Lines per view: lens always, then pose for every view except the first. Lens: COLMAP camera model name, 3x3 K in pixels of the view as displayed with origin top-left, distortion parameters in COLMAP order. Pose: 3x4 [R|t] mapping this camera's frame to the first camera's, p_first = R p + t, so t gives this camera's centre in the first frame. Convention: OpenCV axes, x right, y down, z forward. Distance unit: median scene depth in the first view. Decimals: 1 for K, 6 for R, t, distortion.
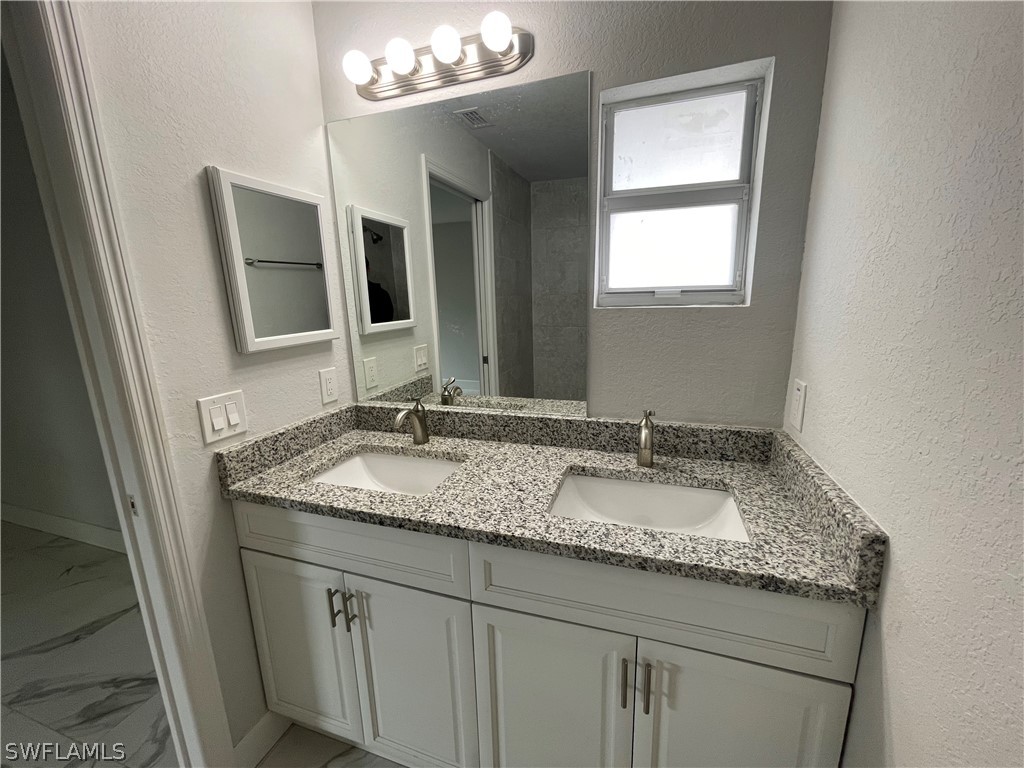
lens RADIAL K [[414.5, 0, 519.6], [0, 414.5, 386.3], [0, 0, 1]] dist [-0.003616, 0.003090]
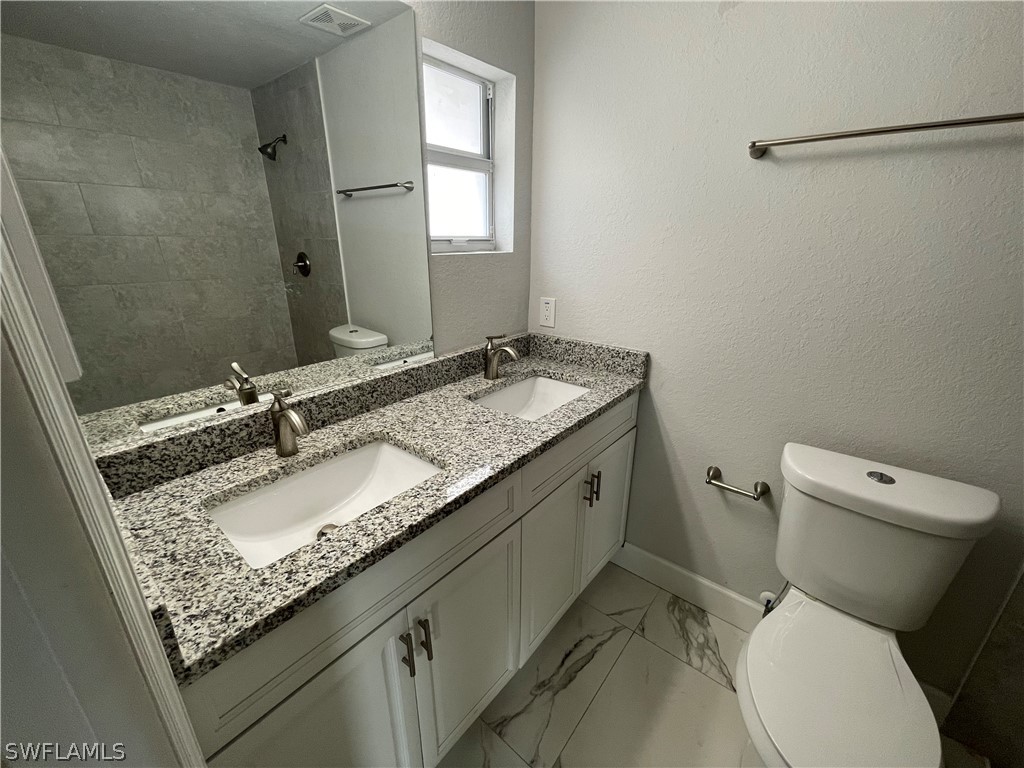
lens RADIAL K [[414.5, 0, 512.8], [0, 414.5, 383.8], [0, 0, 1]] dist [-0.003616, 0.003090]
pose [[0.364399, -0.289867, 0.884981, -0.776129], [0.184367, 0.953967, 0.236548, -0.083728], [-0.912810, 0.076963, 0.401066, 0.396294]]
